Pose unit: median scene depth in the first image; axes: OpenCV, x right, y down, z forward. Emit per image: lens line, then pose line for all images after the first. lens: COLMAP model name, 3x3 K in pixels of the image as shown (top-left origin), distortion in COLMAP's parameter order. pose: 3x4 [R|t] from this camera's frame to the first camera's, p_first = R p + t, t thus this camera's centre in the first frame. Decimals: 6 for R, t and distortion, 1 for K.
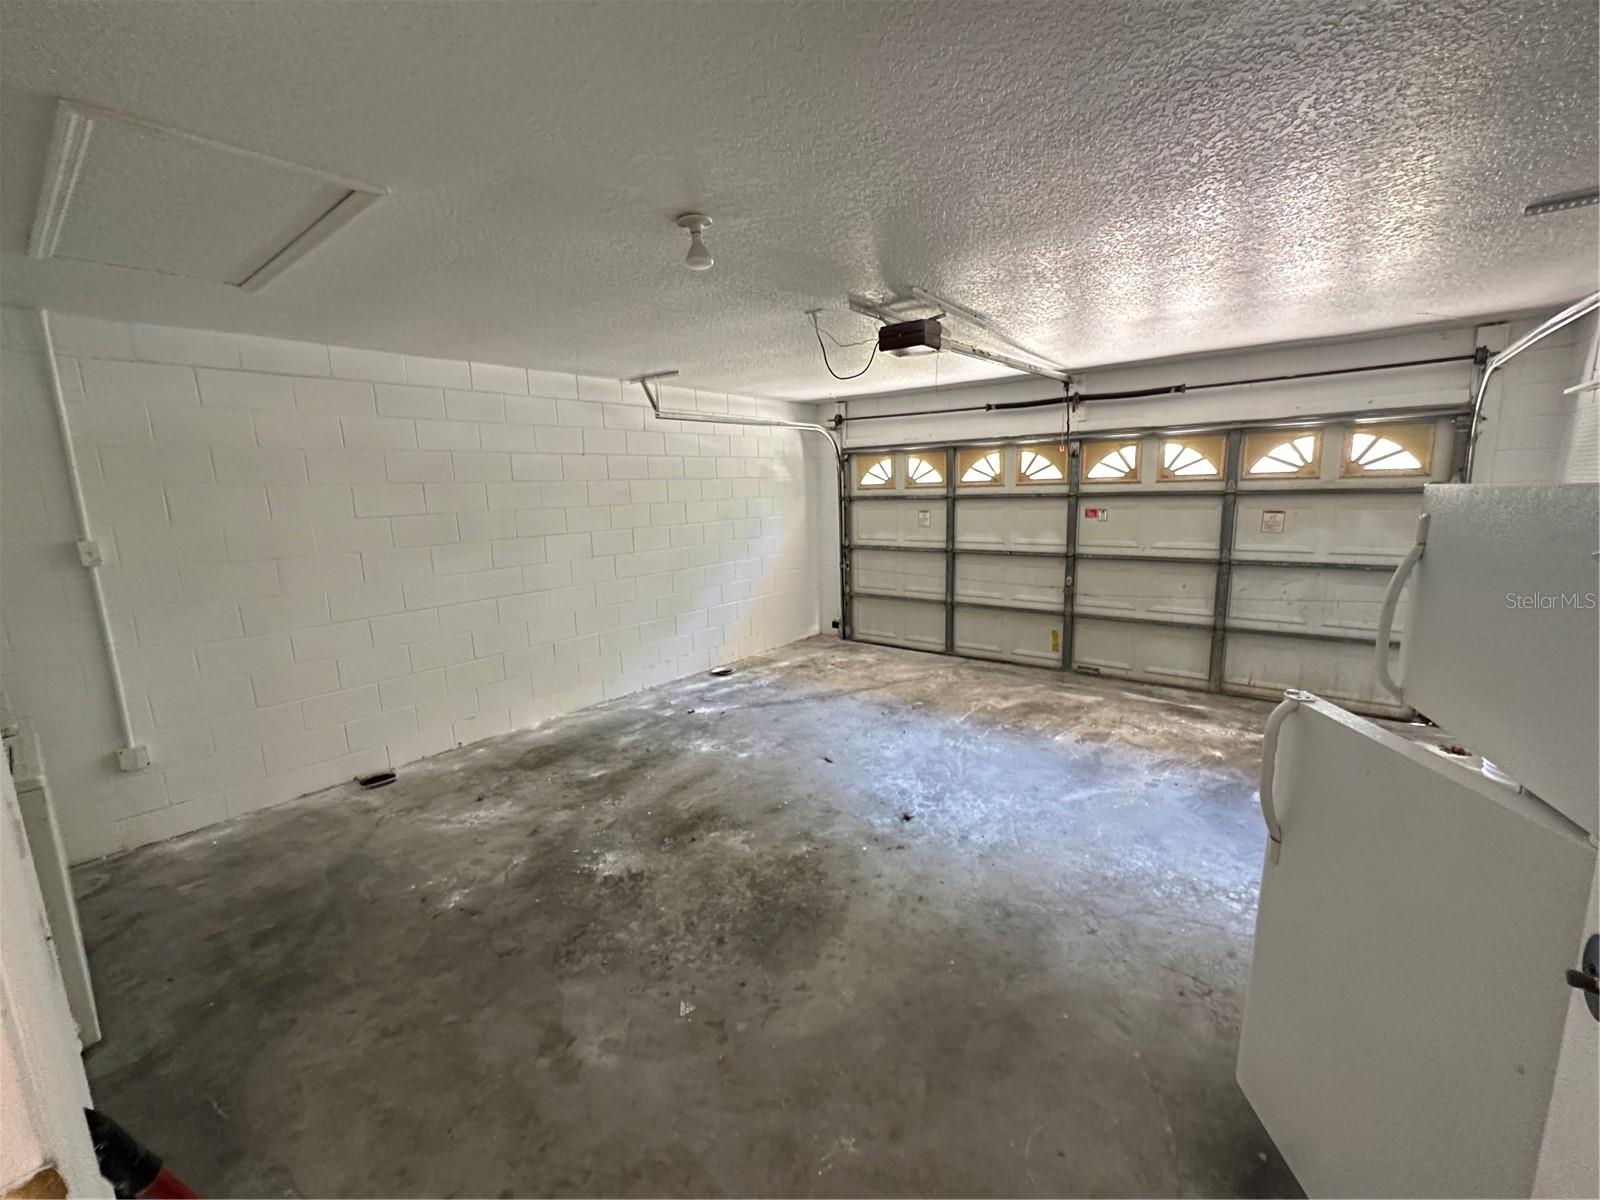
lens RADIAL K [[644.8, 0, 800.0], [0, 644.8, 600.0], [0, 0, 1]] dist [-0.002183, 0.000197]
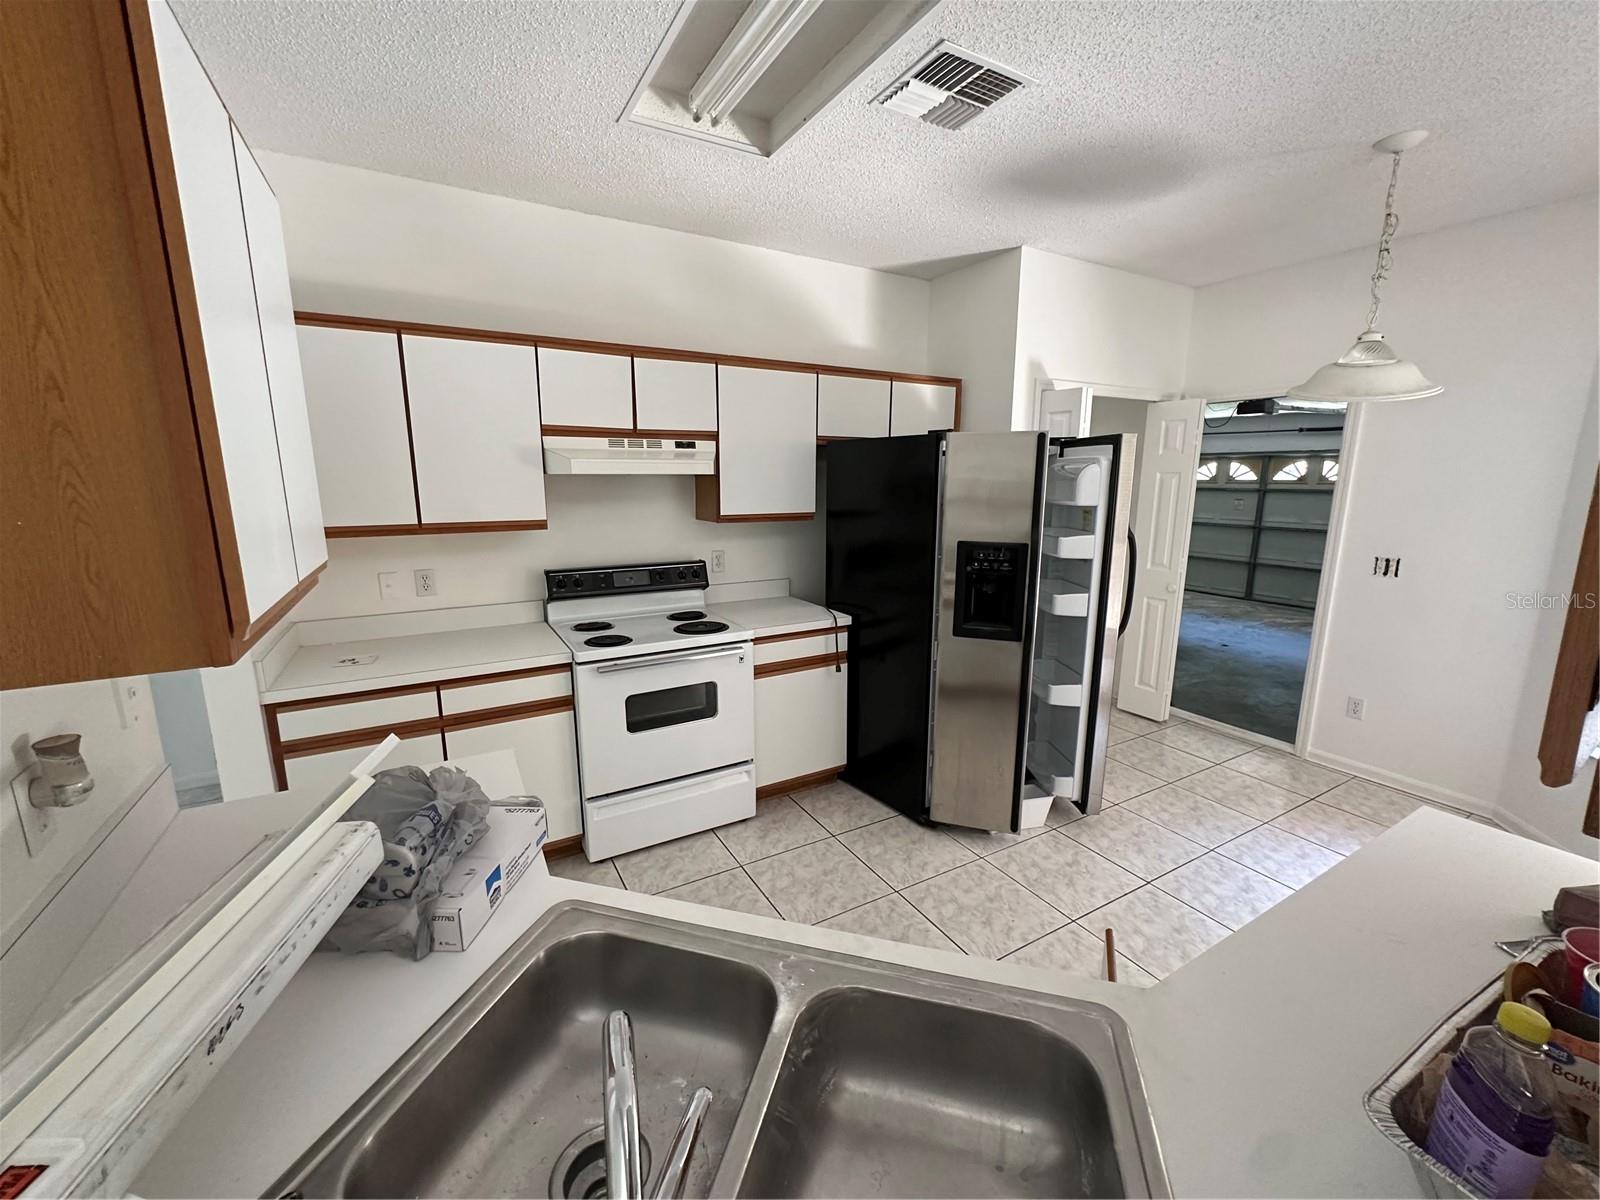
lens RADIAL K [[644.8, 0, 800.0], [0, 644.8, 600.0], [0, 0, 1]] dist [-0.002183, 0.000197]
pose [[0.931555, 0.101441, -0.349164, -0.206618], [-0.095178, 0.994841, 0.035094, 0.135331], [0.350923, 0.000541, 0.936404, -0.730803]]
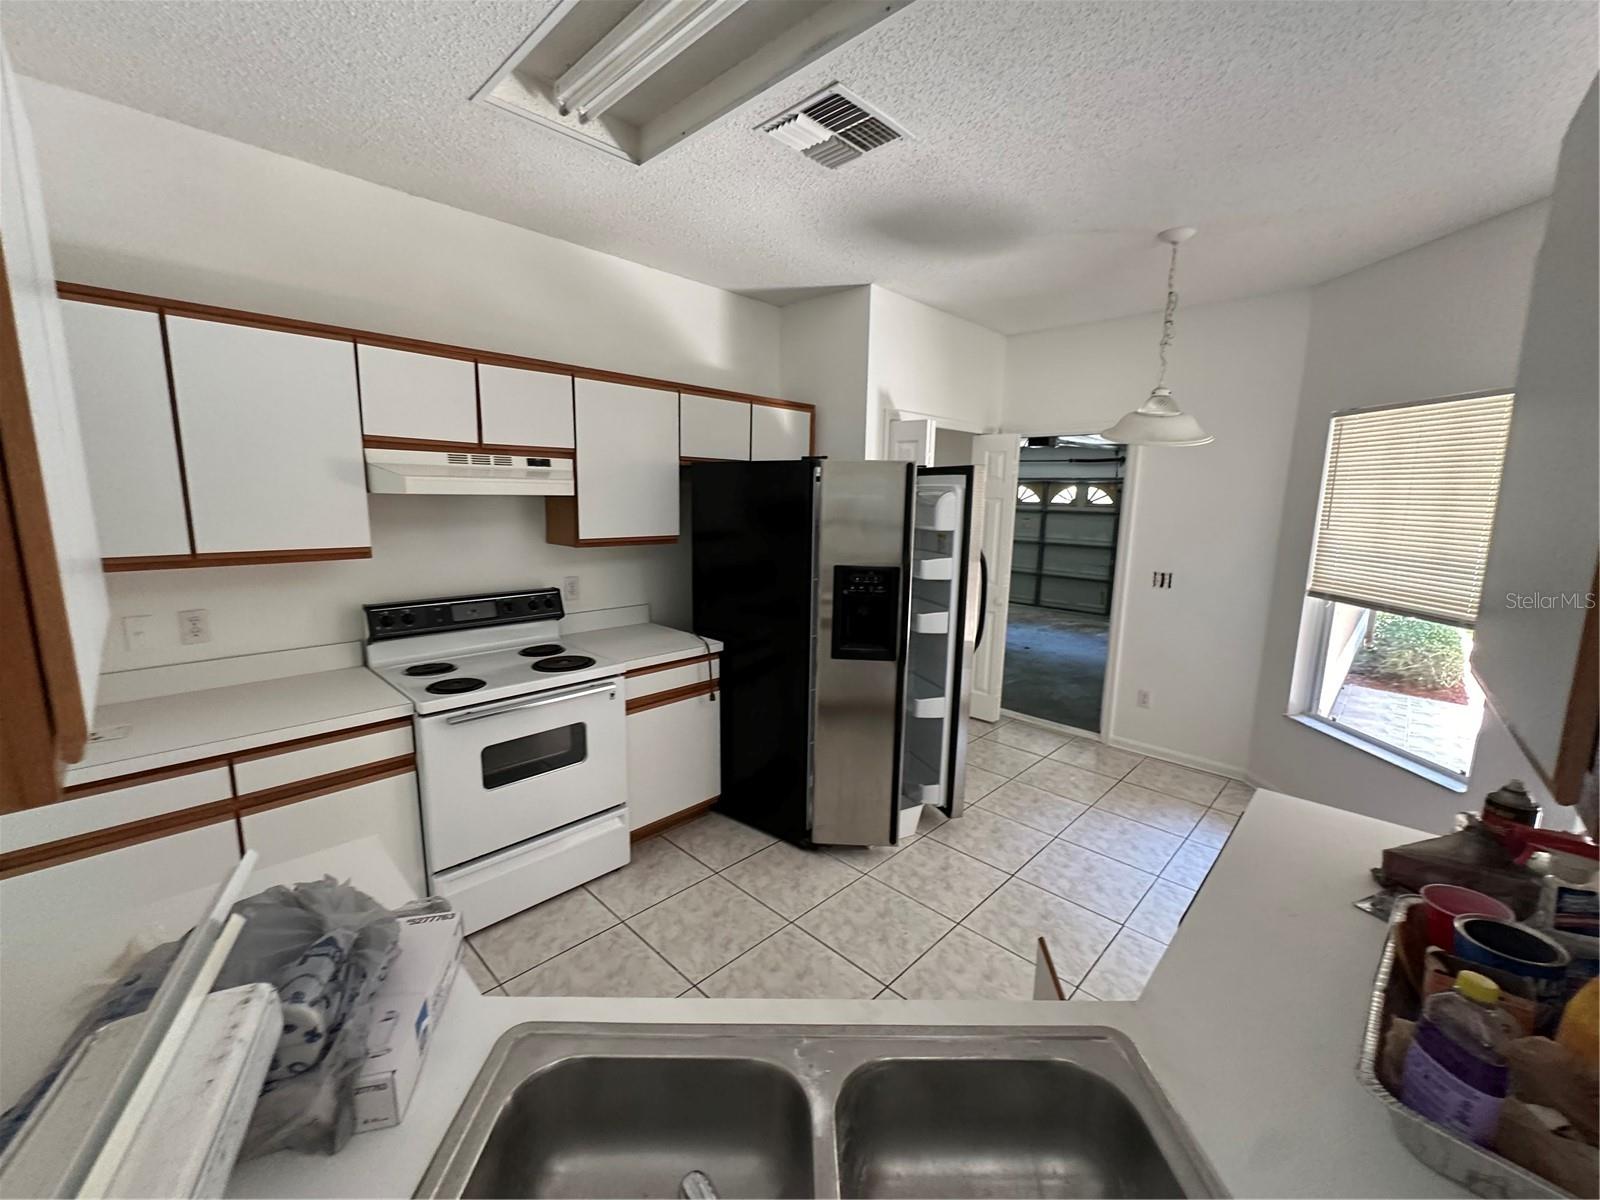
lens RADIAL K [[644.8, 0, 800.0], [0, 644.8, 600.0], [0, 0, 1]] dist [-0.002183, 0.000197]
pose [[0.994735, 0.065323, -0.078963, -0.253165], [-0.066268, 0.997758, -0.009400, 0.130024], [0.078172, 0.014584, 0.996833, -0.729997]]
